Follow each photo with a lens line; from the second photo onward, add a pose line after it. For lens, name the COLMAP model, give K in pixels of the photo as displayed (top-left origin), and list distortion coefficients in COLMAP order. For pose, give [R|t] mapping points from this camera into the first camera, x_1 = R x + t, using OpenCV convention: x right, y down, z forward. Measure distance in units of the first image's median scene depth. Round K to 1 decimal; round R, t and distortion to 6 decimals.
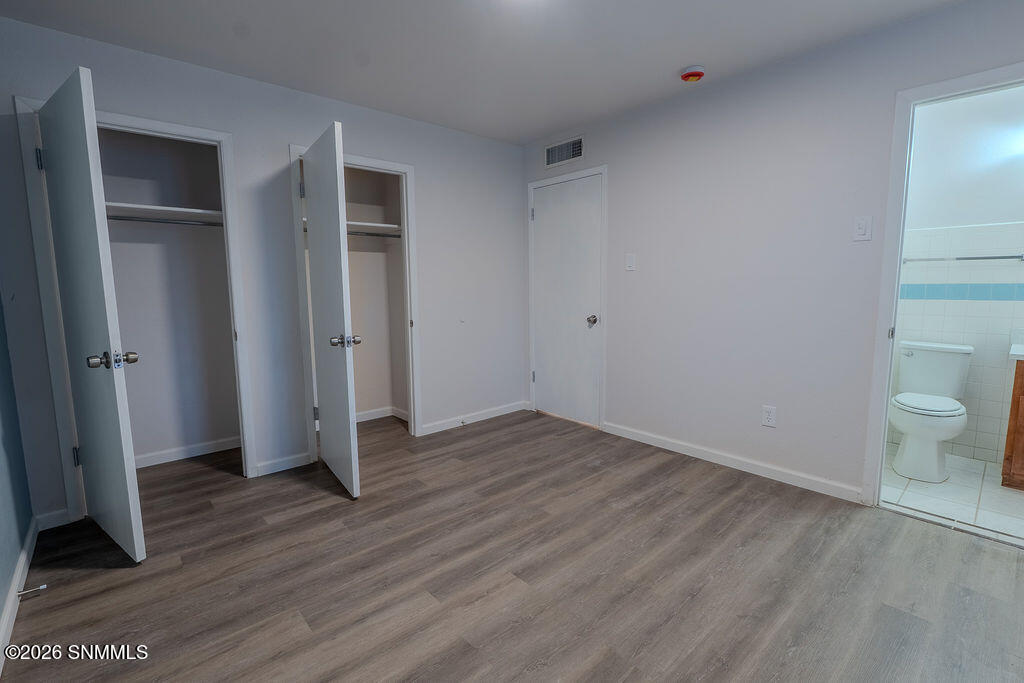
lens RADIAL K [[459.8, 0, 513.6], [0, 459.8, 335.4], [0, 0, 1]] dist [-0.010094, 0.001702]
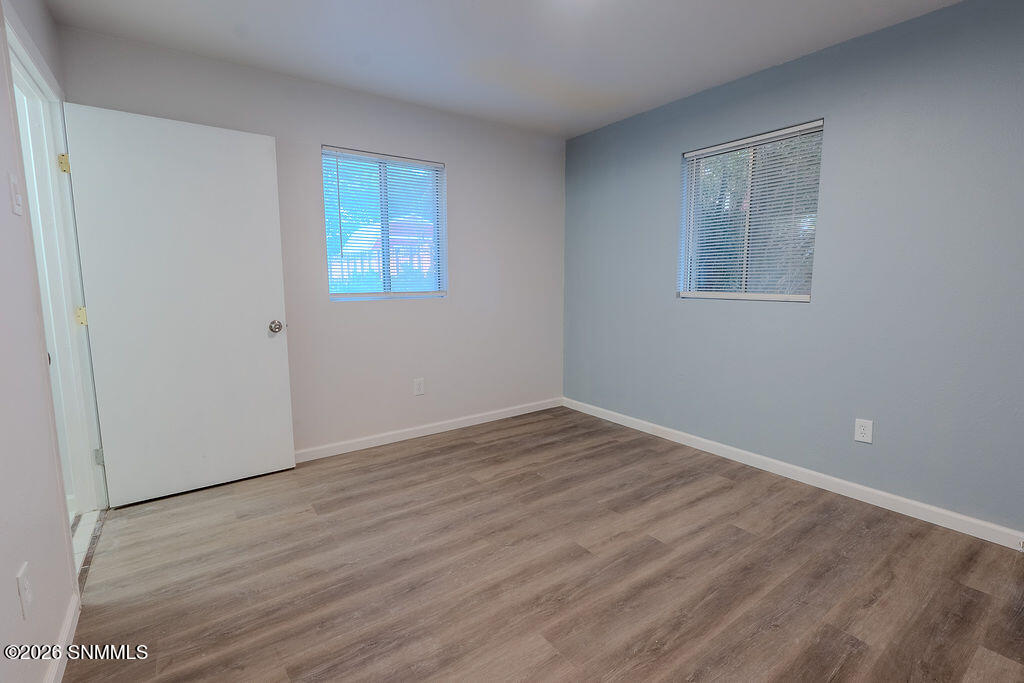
lens RADIAL K [[459.8, 0, 510.0], [0, 459.8, 341.1], [0, 0, 1]] dist [-0.010094, 0.001702]
pose [[-0.993848, -0.001437, 0.110747, 0.064425], [0.025595, 0.969869, 0.242277, -0.203720], [-0.107758, 0.243621, -0.963865, 1.796771]]
